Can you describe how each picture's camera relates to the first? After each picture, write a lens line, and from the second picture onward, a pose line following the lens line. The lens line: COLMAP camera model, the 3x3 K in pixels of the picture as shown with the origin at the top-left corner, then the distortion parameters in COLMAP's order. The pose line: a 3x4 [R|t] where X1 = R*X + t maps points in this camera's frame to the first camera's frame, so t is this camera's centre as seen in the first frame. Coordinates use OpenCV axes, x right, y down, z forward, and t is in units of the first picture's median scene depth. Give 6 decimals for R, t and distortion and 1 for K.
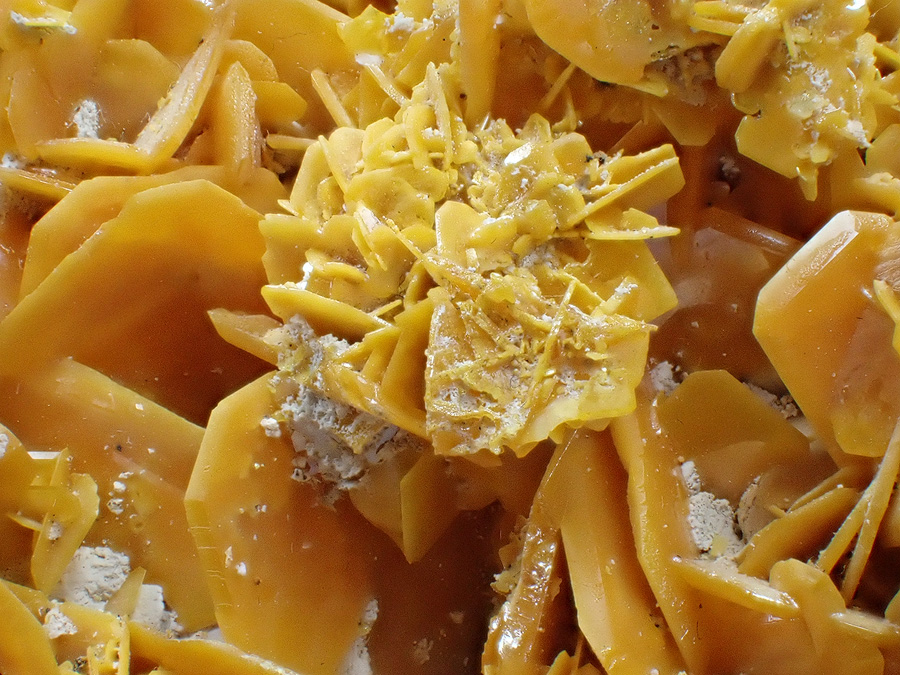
lens RADIAL K [[2863.0, 0, 450.1], [0, 2863.0, 339.5], [0, 0, 1]] dist [0.052141, 0.000000]
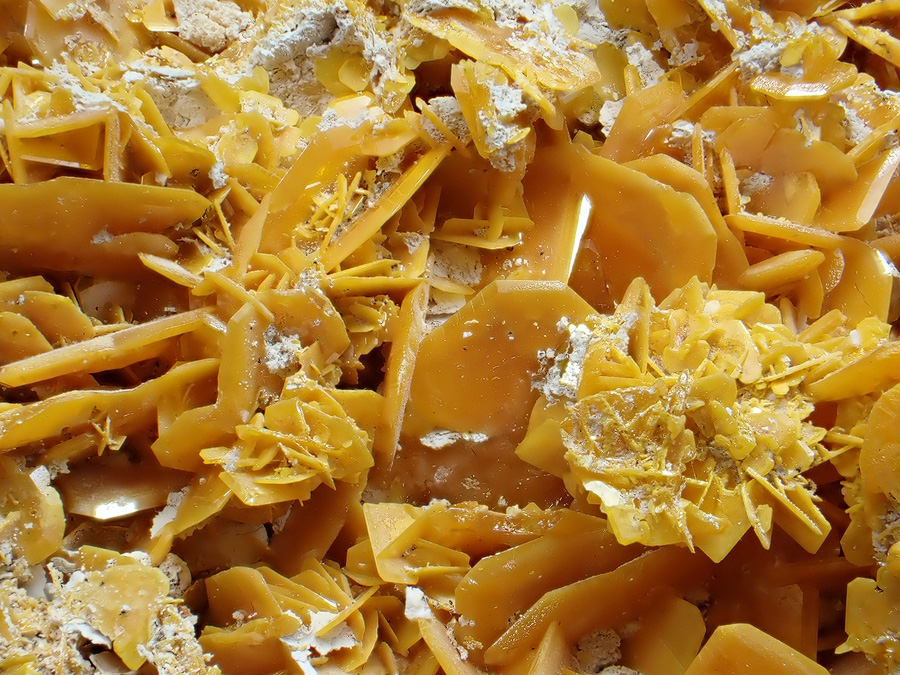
lens RADIAL K [[1462.0, 0, 450.7], [0, 1462.0, 335.3], [0, 0, 1]] dist [-0.017535, 0.000000]
pose [[0.232610, 0.924424, -0.302214, 0.157957], [-0.921680, 0.308725, 0.234935, -0.091921], [0.310480, 0.223897, 0.923836, 0.285139]]
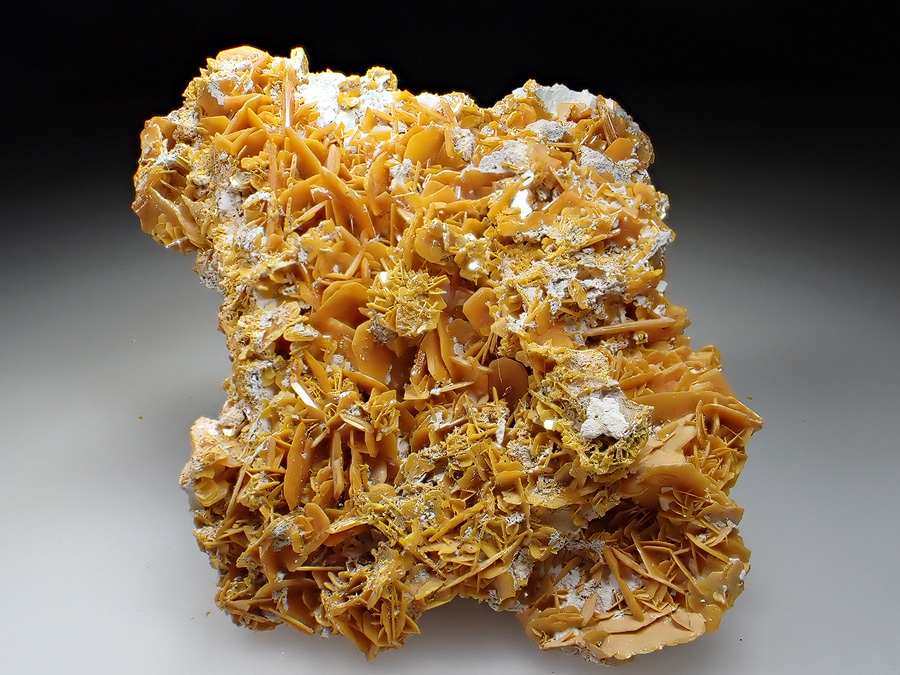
lens RADIAL K [[786.9, 0, 449.1], [0, 786.9, 335.5], [0, 0, 1]] dist [-0.073203, -0.001596]
pose [[0.998777, -0.003486, -0.049312, 0.149518], [0.005726, 0.998954, 0.045359, -0.023964], [0.049103, -0.045586, 0.997753, -0.390007]]
